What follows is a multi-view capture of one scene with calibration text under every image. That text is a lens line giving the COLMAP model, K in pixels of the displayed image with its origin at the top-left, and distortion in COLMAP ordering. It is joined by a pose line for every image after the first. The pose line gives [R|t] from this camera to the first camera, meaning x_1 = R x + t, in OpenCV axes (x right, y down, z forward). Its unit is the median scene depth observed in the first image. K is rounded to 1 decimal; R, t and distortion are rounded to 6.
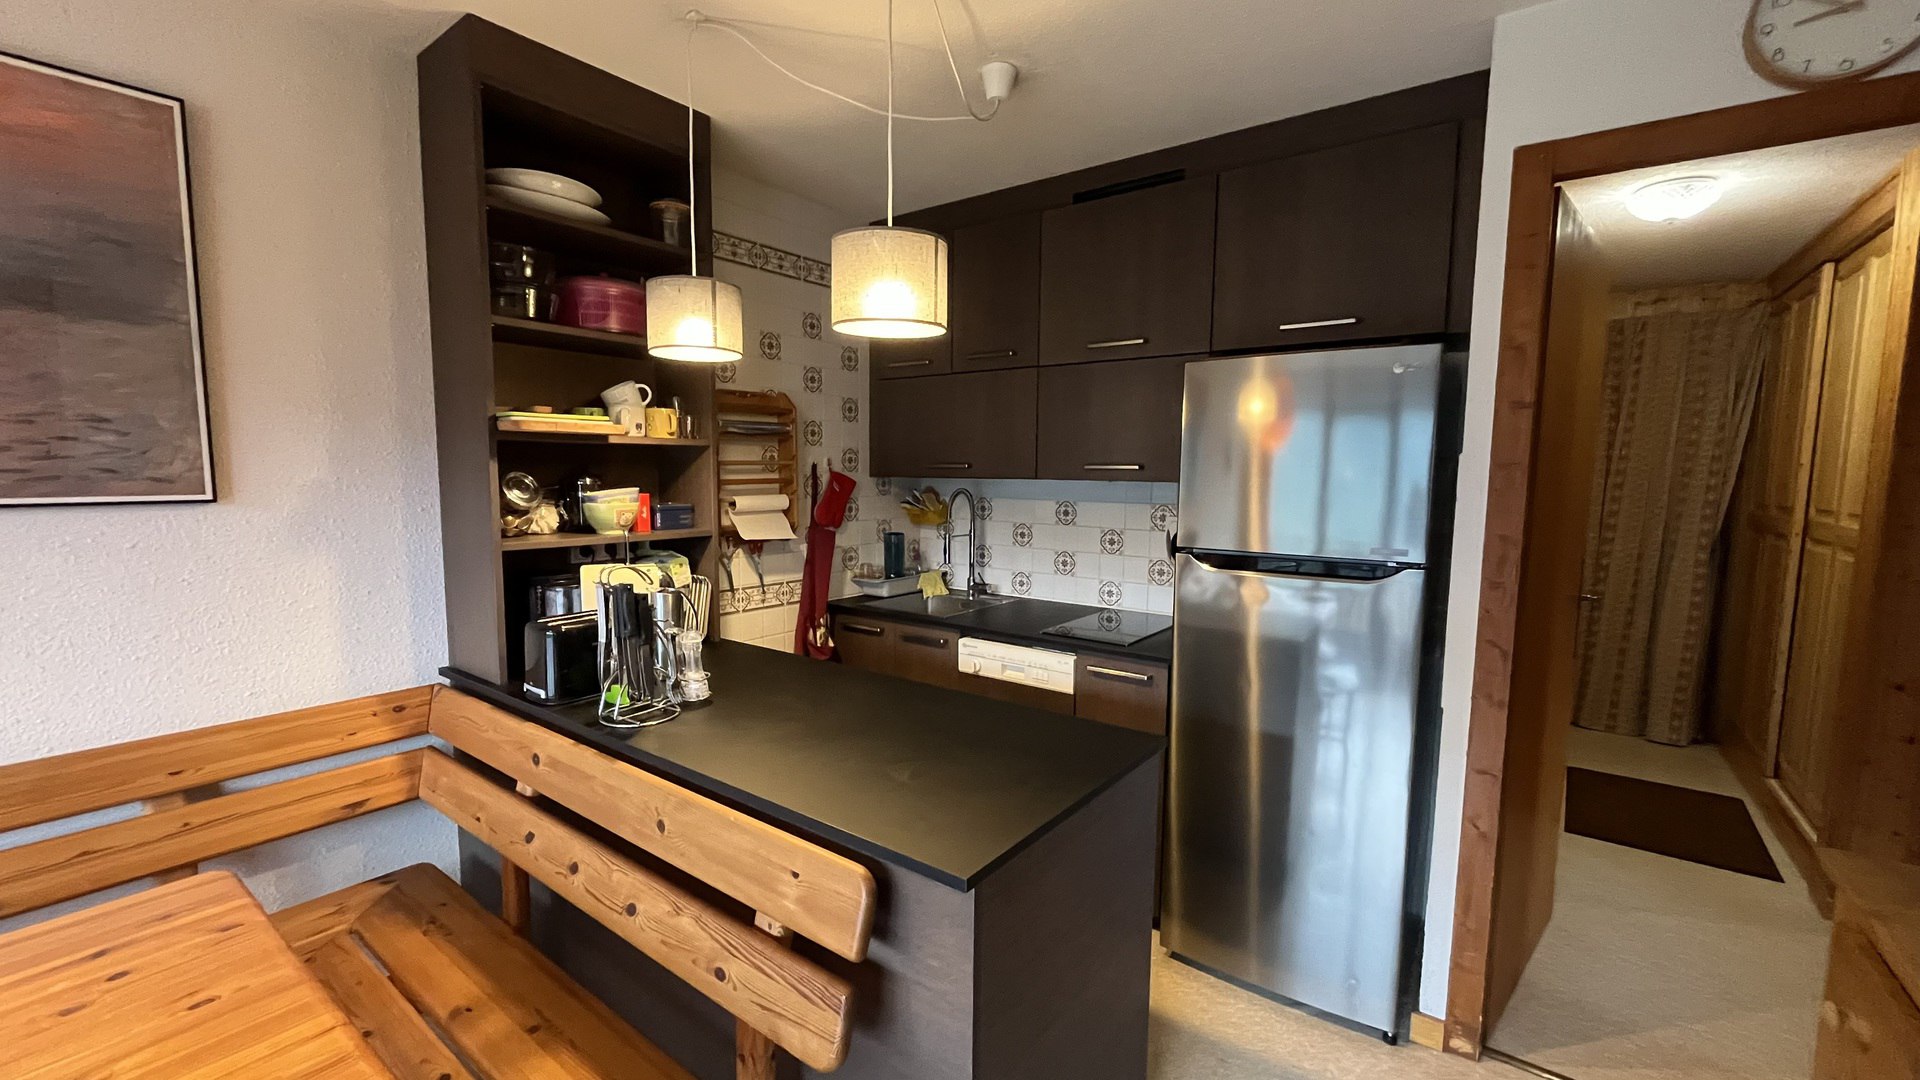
lens RADIAL K [[773.4, 0, 956.6], [0, 773.4, 545.4], [0, 0, 1]] dist [-0.001704, -0.000665]
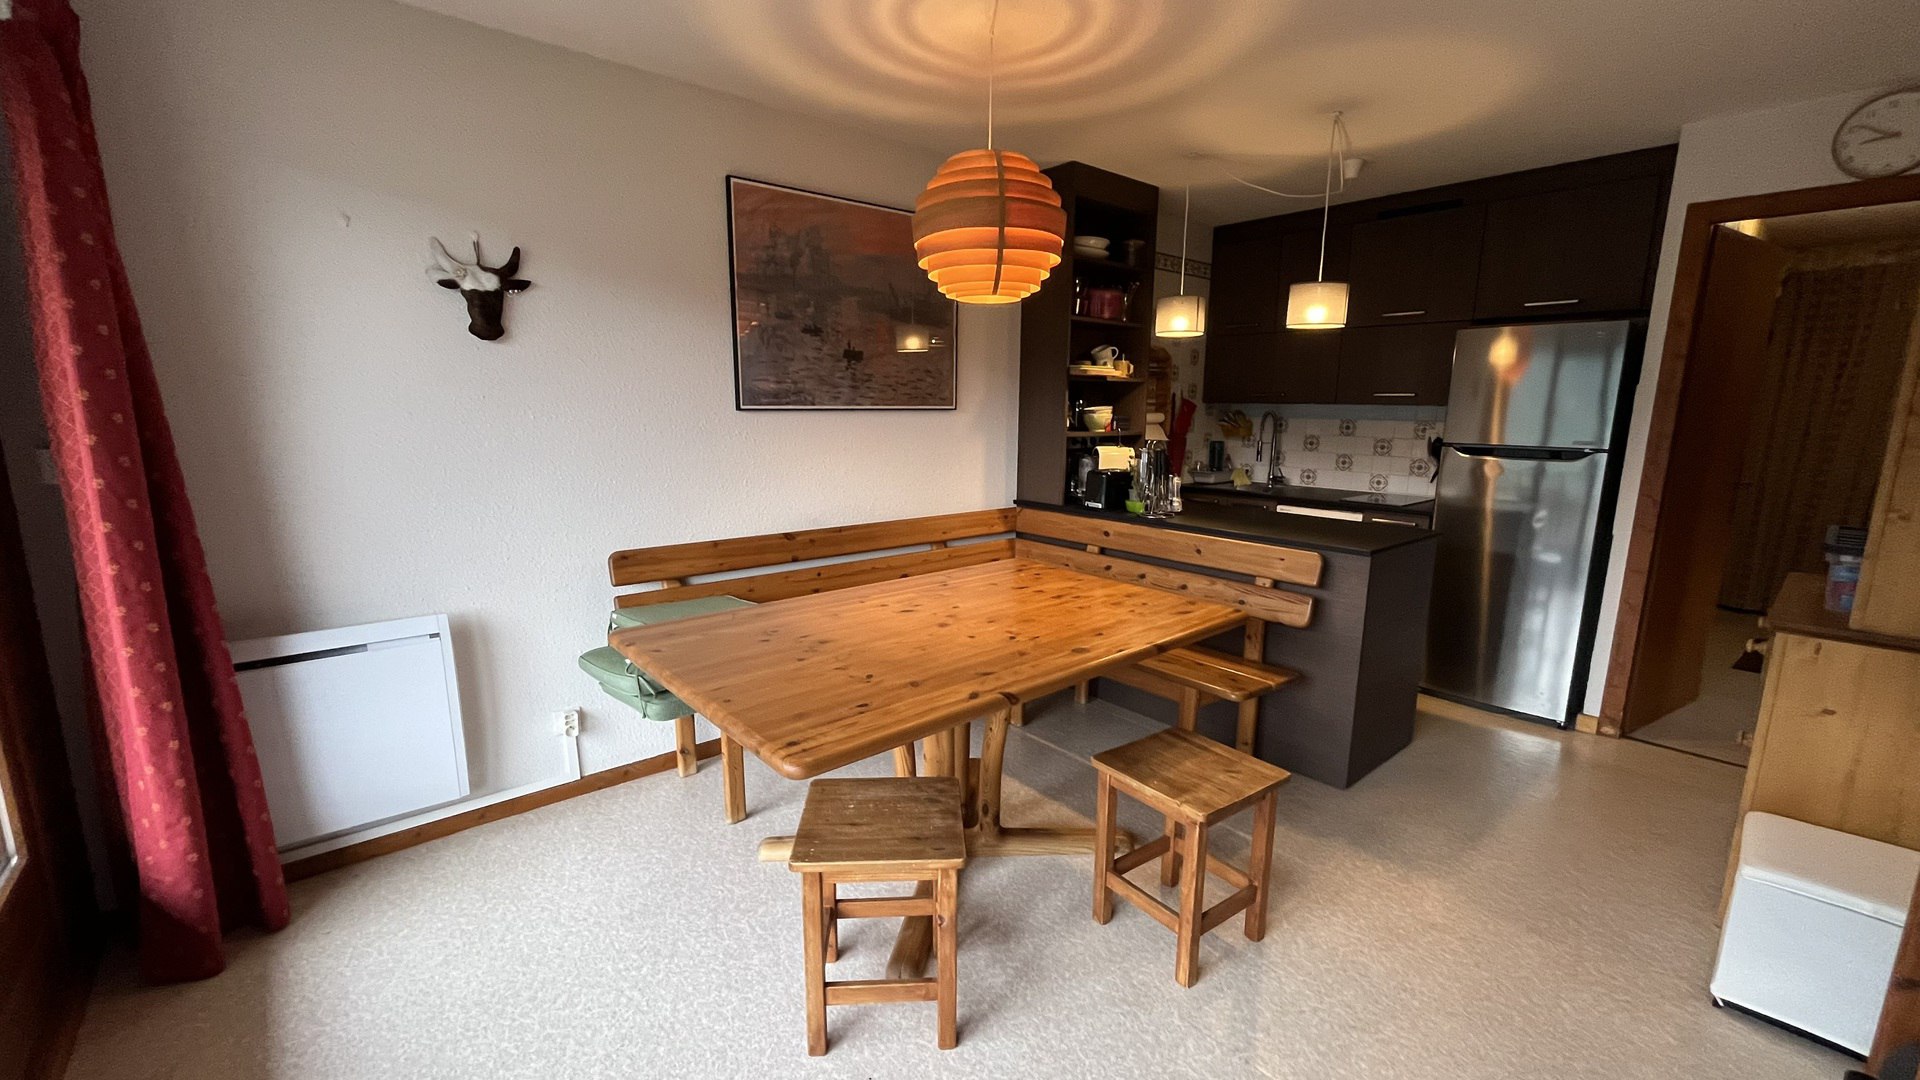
lens RADIAL K [[773.4, 0, 956.6], [0, 773.4, 545.4], [0, 0, 1]] dist [-0.001704, -0.000665]
pose [[0.975557, 0.040506, -0.215979, -0.354236], [-0.022761, 0.996204, 0.084027, 0.102803], [0.218562, -0.077057, 0.972776, -0.829238]]
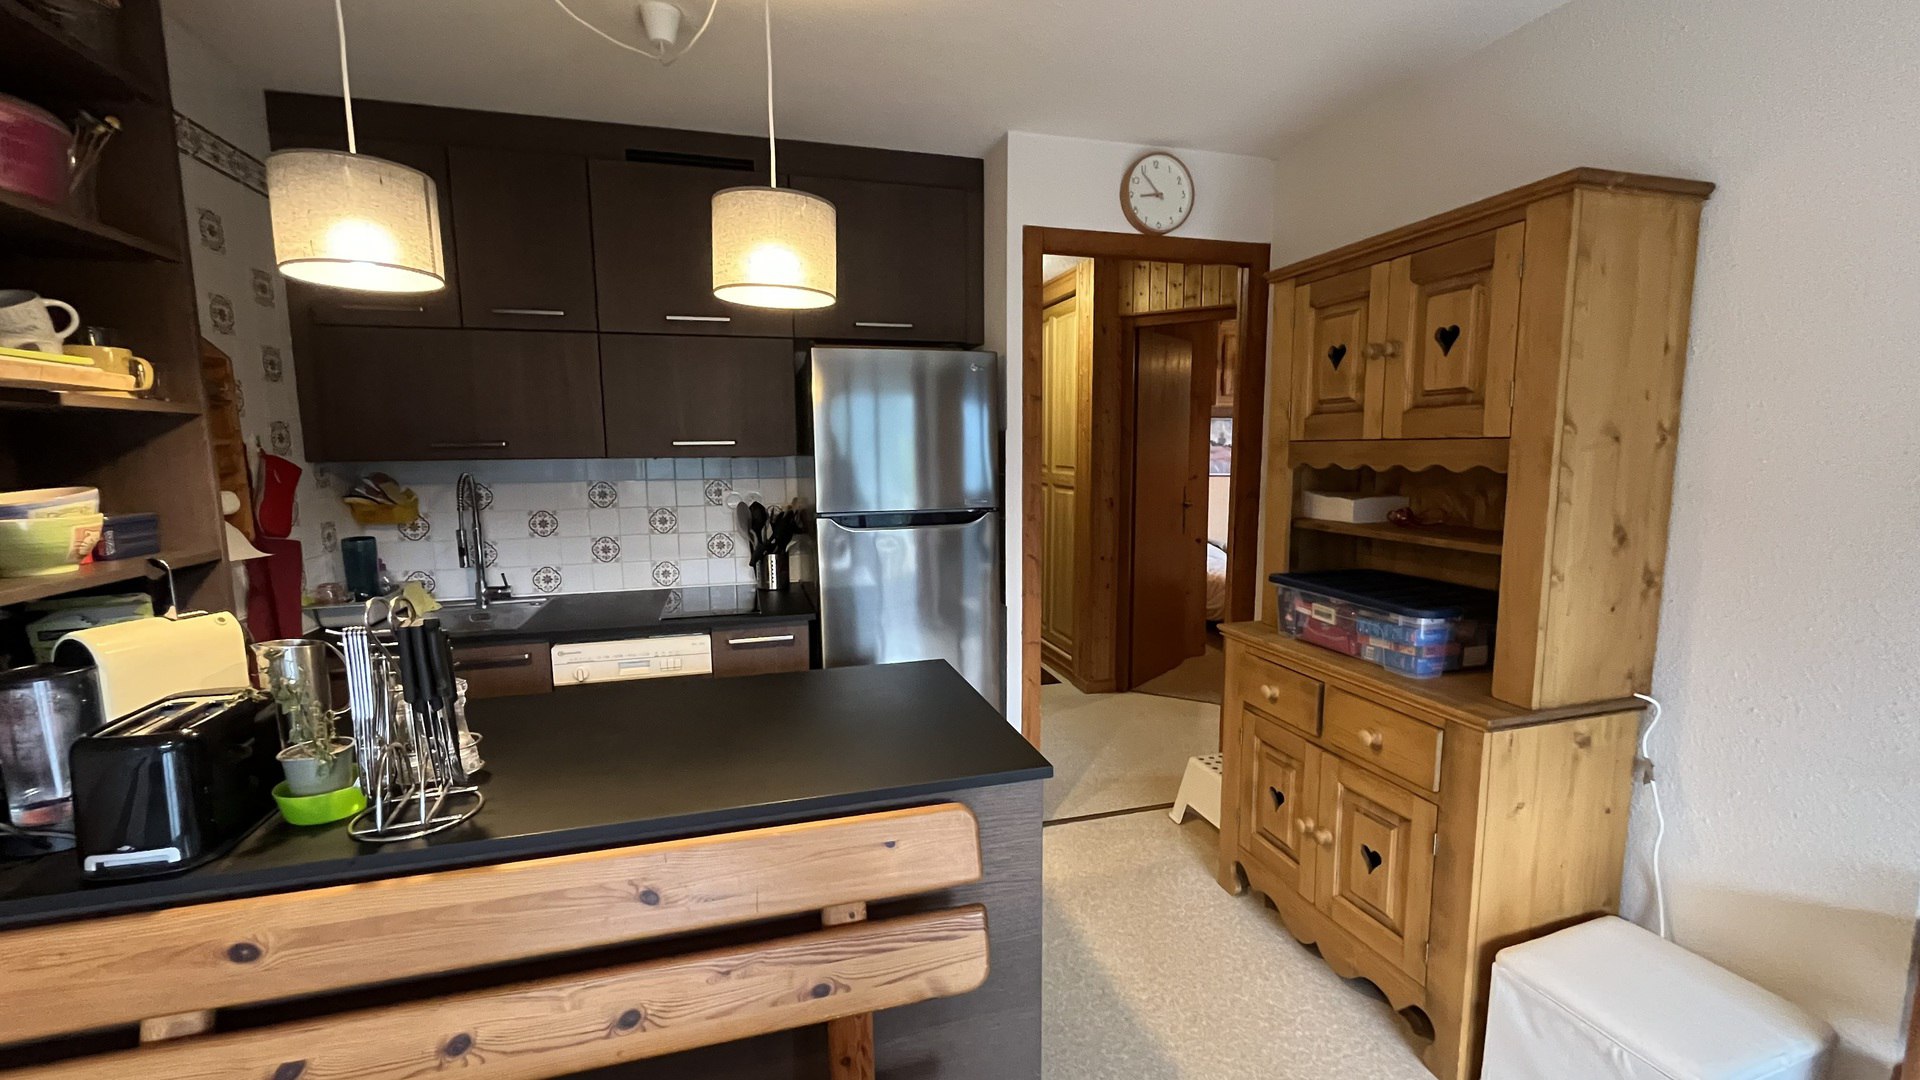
lens RADIAL K [[773.4, 0, 956.6], [0, 773.4, 545.4], [0, 0, 1]] dist [-0.001704, -0.000665]
pose [[0.605304, -0.114361, 0.787737, -0.466639], [0.092470, 0.993028, 0.073109, -0.014539], [-0.790605, 0.028589, 0.611659, 0.154973]]
